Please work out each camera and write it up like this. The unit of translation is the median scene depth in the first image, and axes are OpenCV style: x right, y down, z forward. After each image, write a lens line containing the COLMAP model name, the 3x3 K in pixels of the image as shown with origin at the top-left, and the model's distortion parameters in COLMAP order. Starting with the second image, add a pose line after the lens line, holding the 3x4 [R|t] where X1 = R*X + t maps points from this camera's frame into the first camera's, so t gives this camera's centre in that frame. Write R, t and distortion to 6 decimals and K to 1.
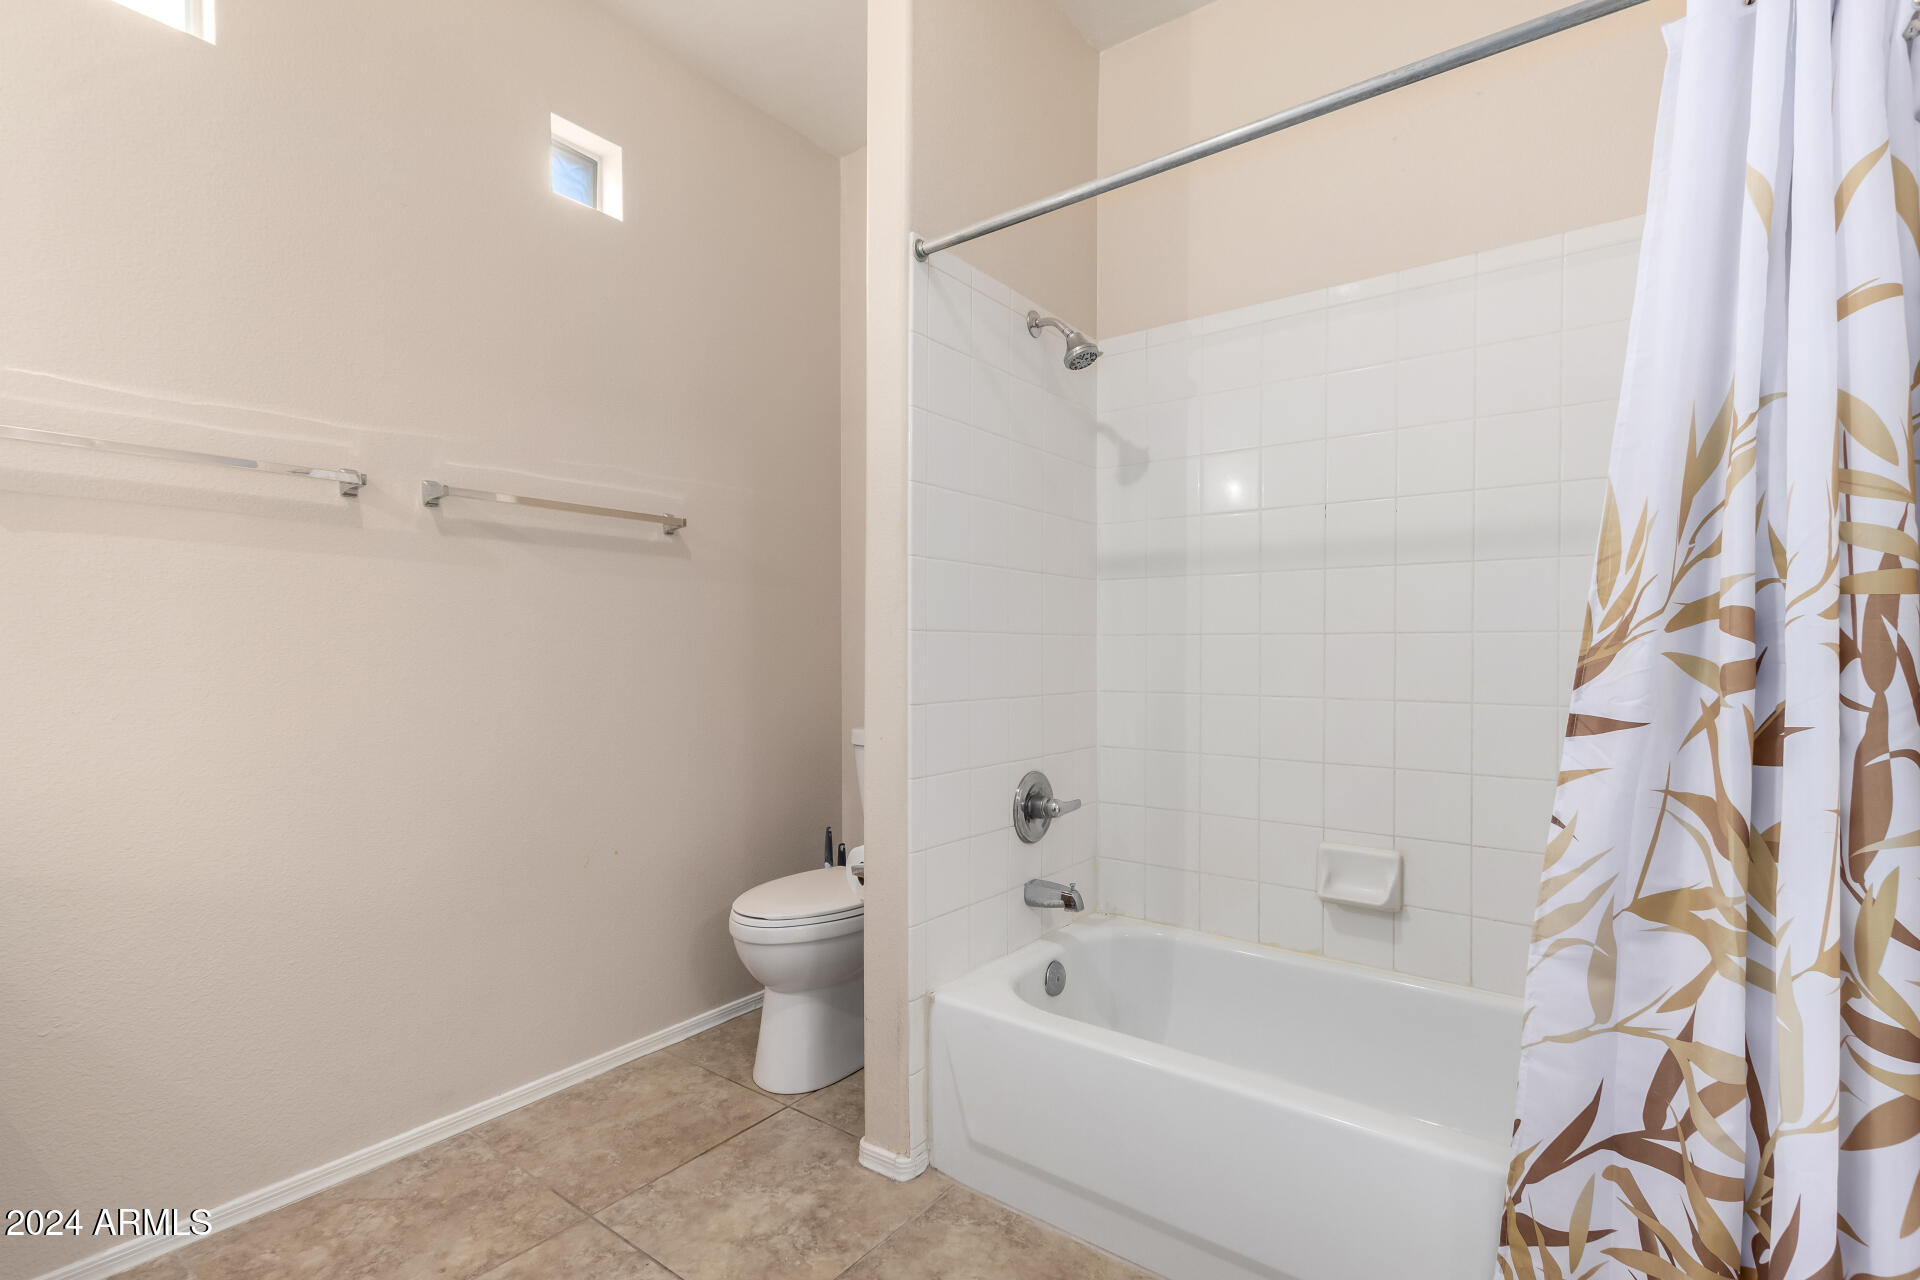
lens RADIAL K [[888.7, 0, 959.8], [0, 888.7, 643.0], [0, 0, 1]] dist [0.008705, -0.006719]
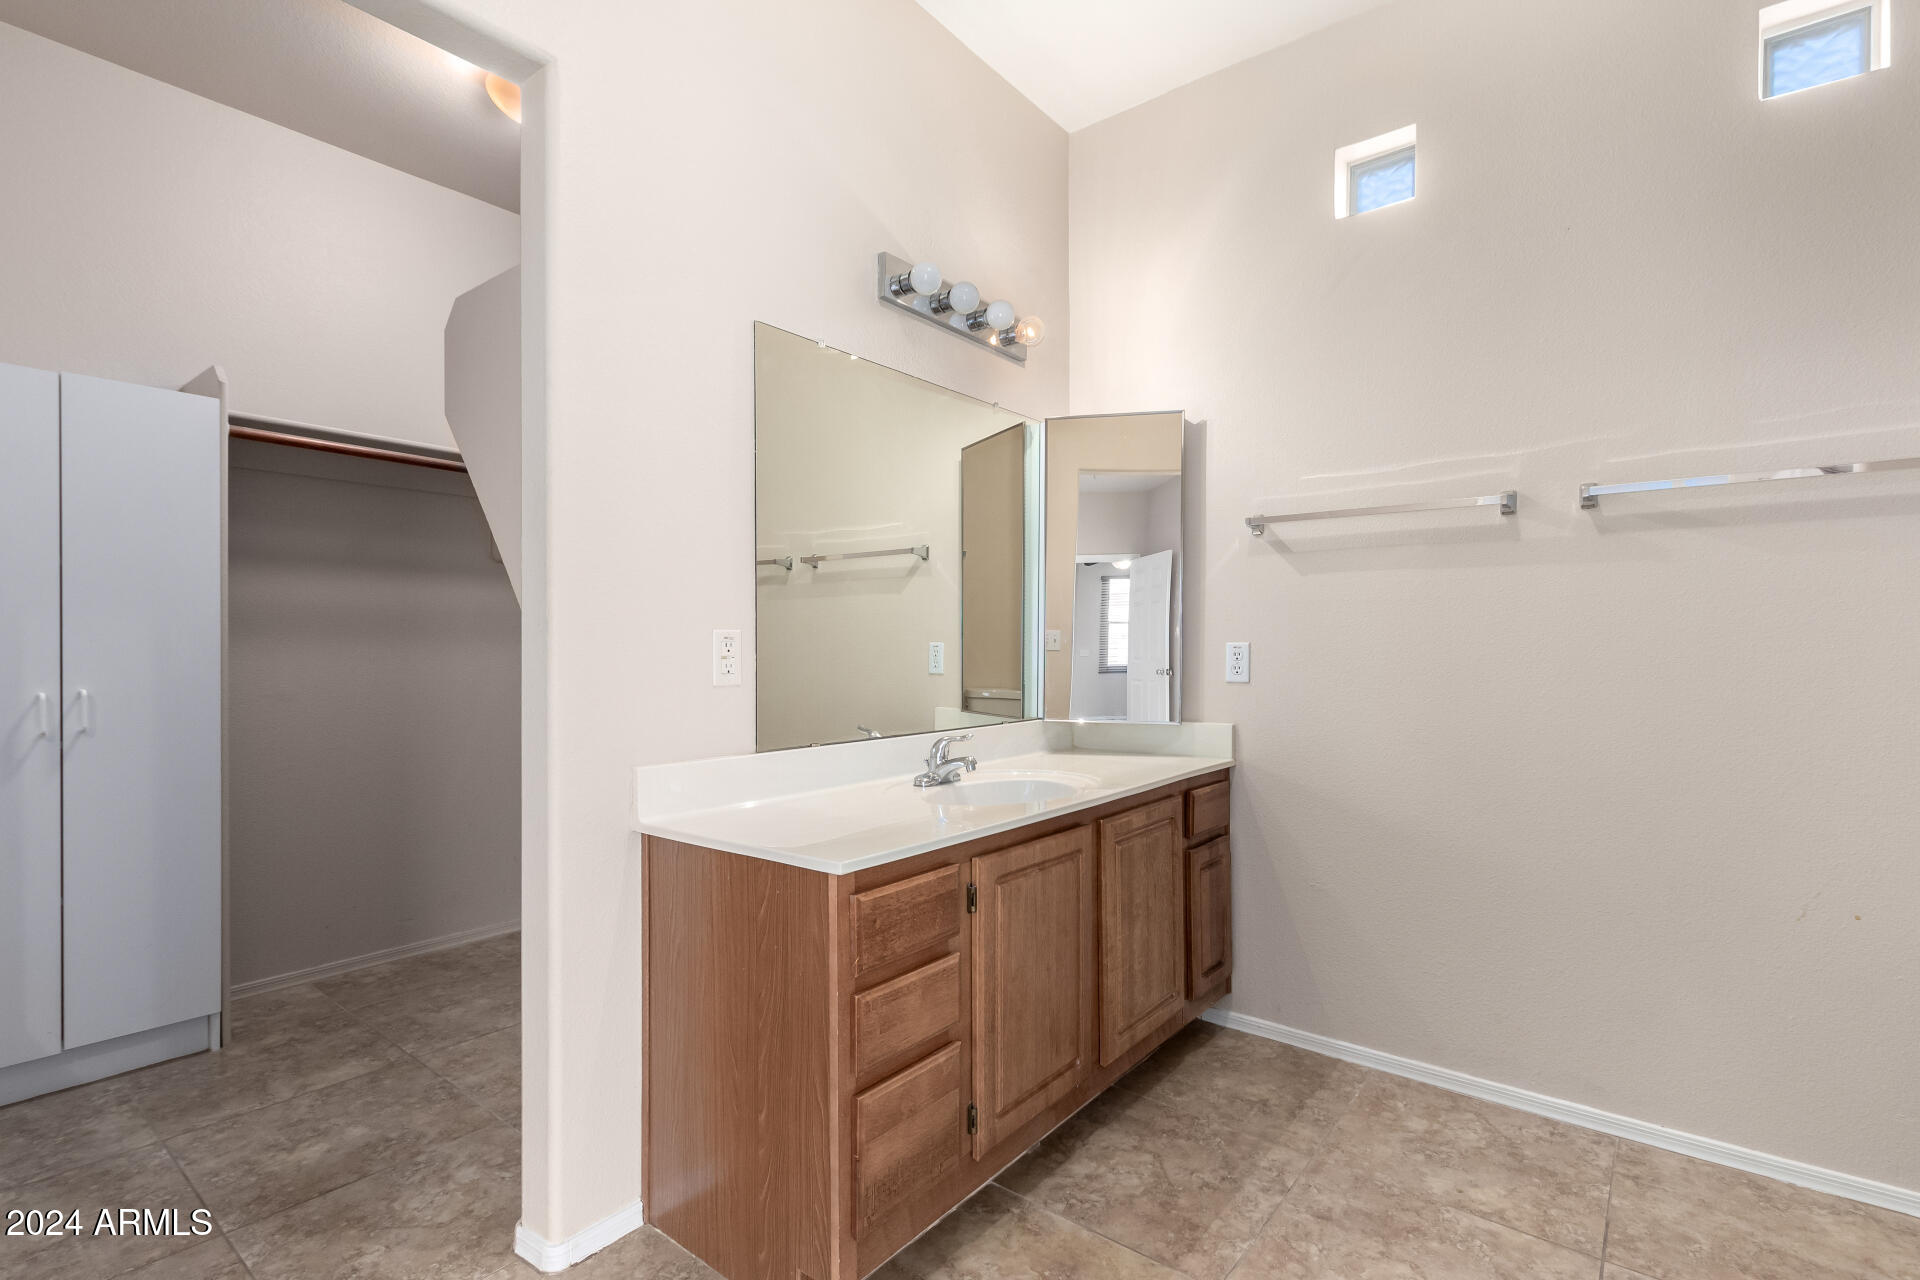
lens RADIAL K [[888.7, 0, 979.5], [0, 888.7, 651.3], [0, 0, 1]] dist [0.008705, -0.006719]
pose [[-0.008875, 0.015106, -0.999847, 0.494691], [0.001628, 0.999885, 0.015092, -0.007244], [0.999959, -0.001494, -0.008898, 0.348116]]
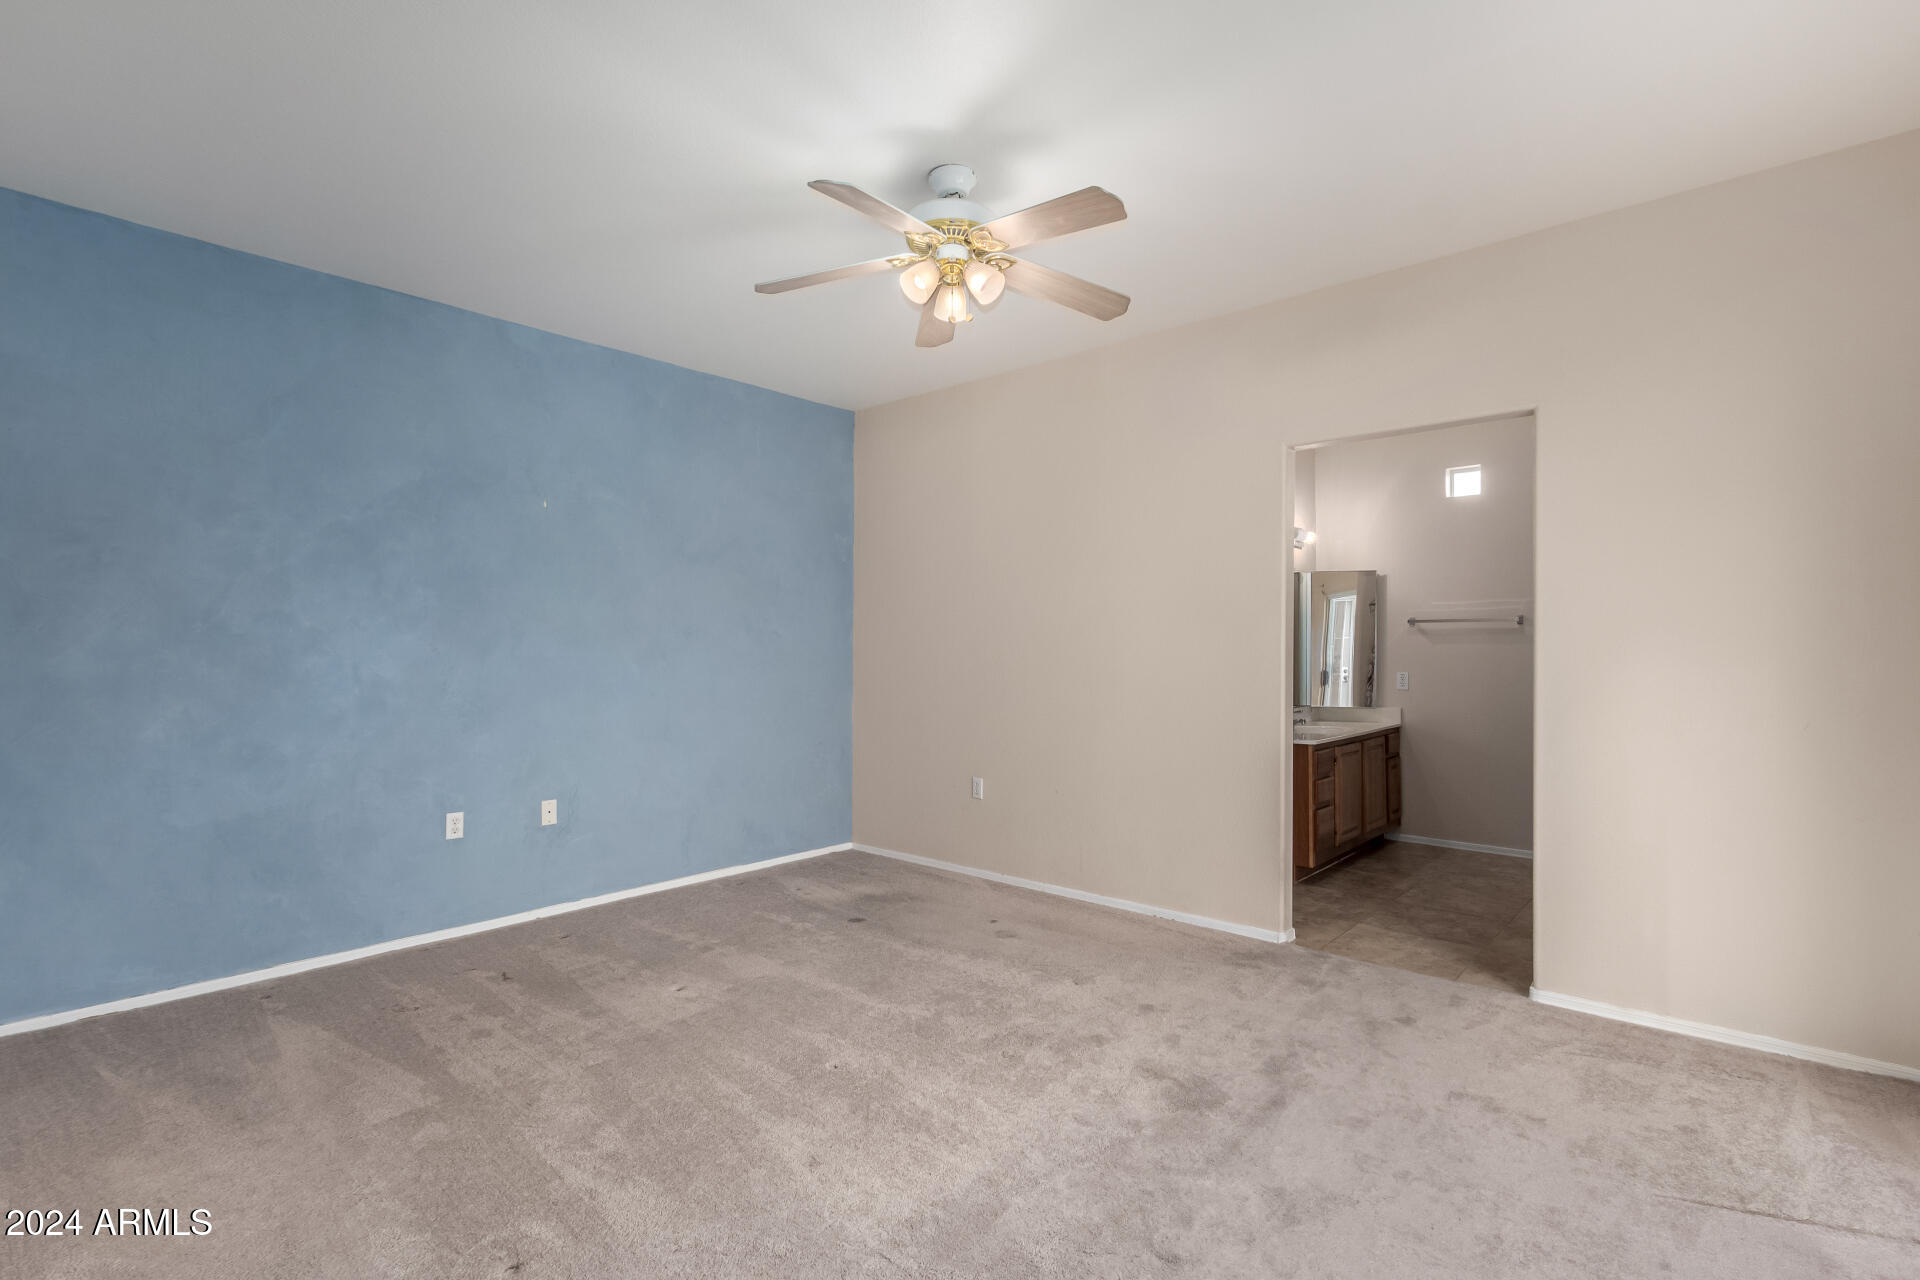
lens RADIAL K [[888.7, 0, 956.8], [0, 888.7, 645.9], [0, 0, 1]] dist [0.008705, -0.006719]
pose [[-0.066244, -0.012614, -0.997724, 2.333113], [-0.001611, 0.999920, -0.012535, -0.055519], [0.997802, 0.000777, -0.066259, -0.607400]]
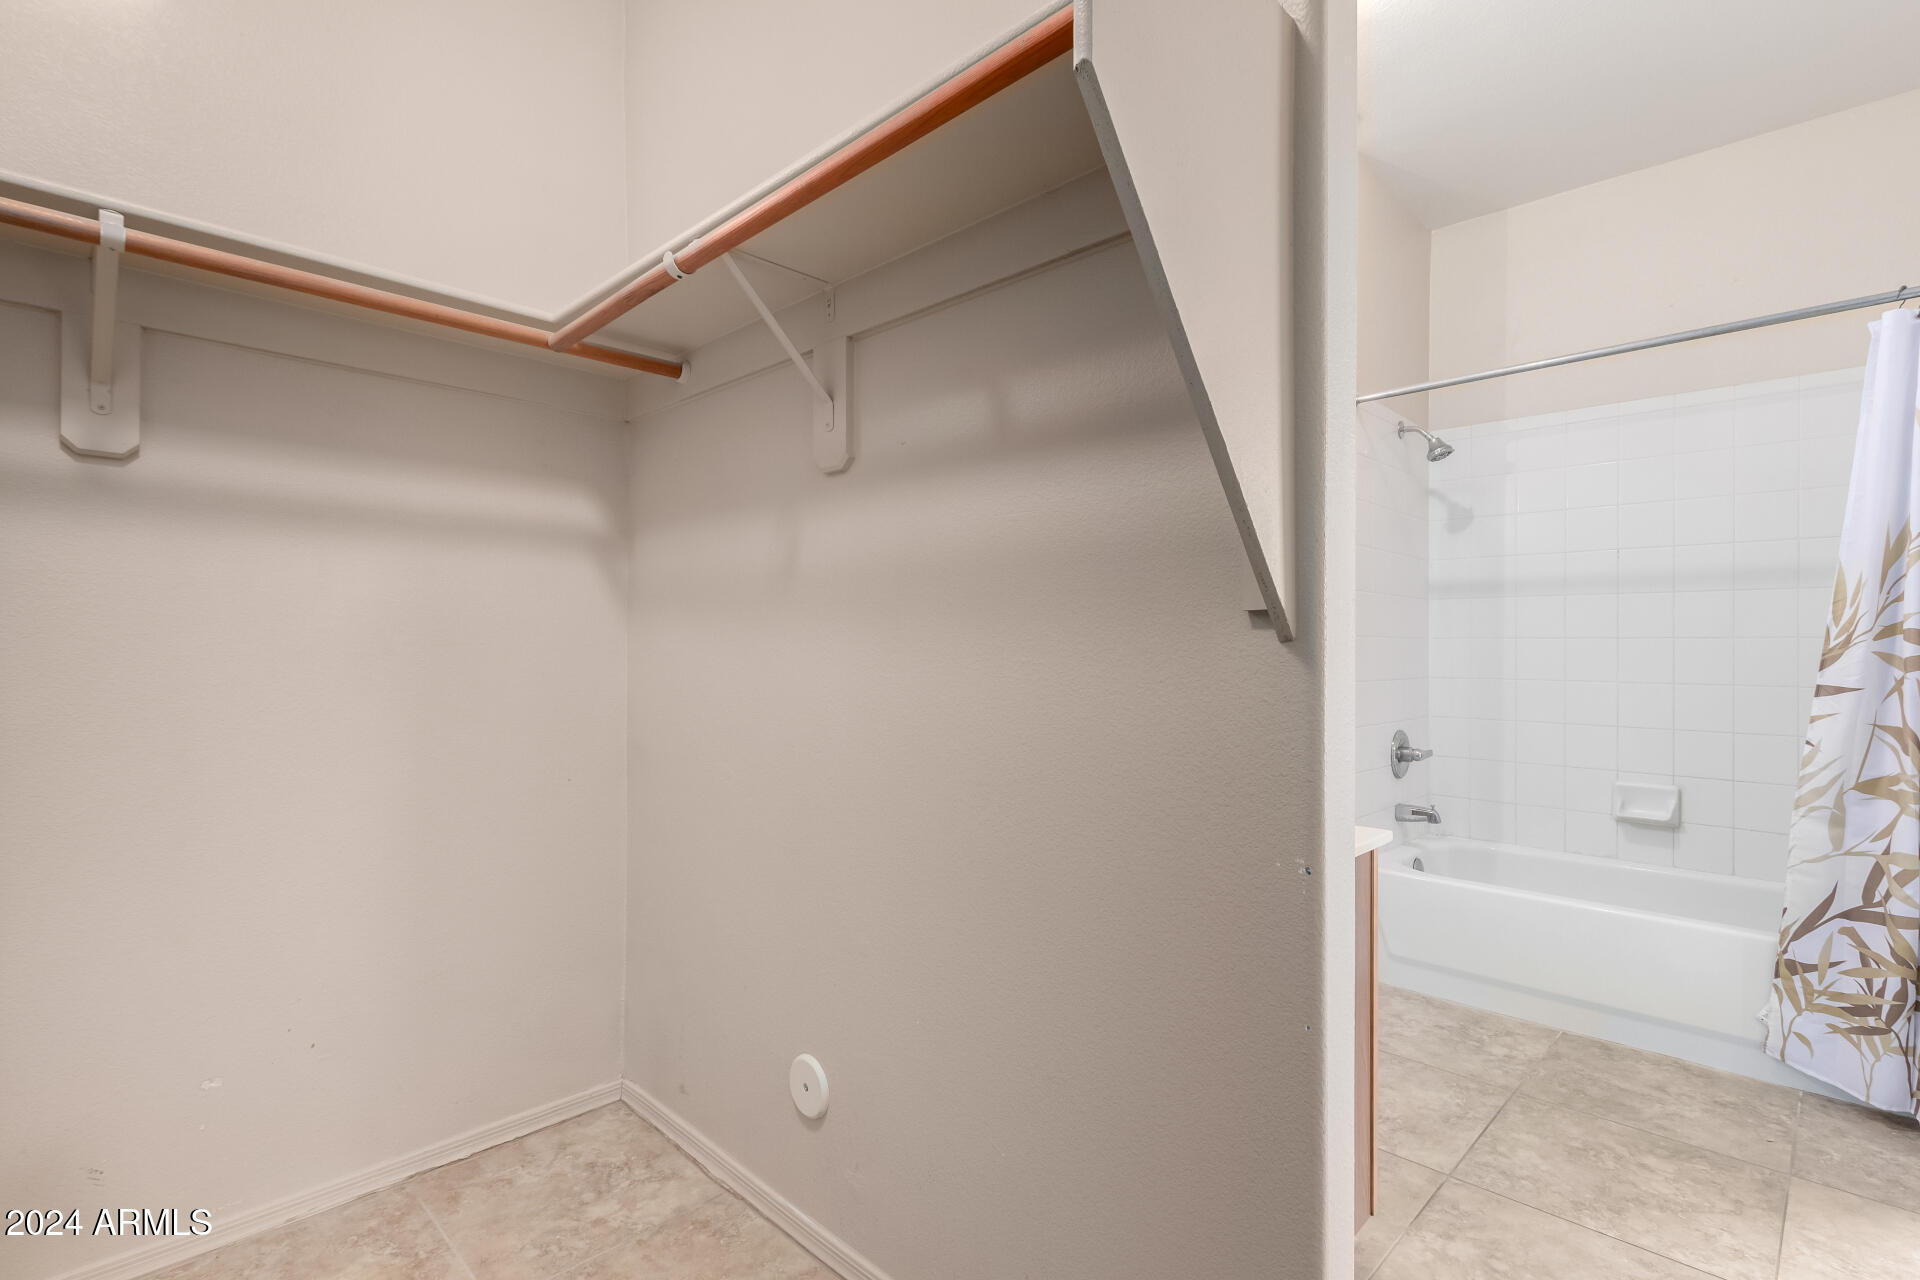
lens RADIAL K [[888.7, 0, 966.6], [0, 888.7, 630.2], [0, 0, 1]] dist [0.008705, -0.006719]
pose [[0.990951, 0.000752, -0.134226, -0.515043], [-0.002158, 0.999944, -0.010330, -0.006597], [0.134210, 0.010527, 0.990897, -0.676154]]
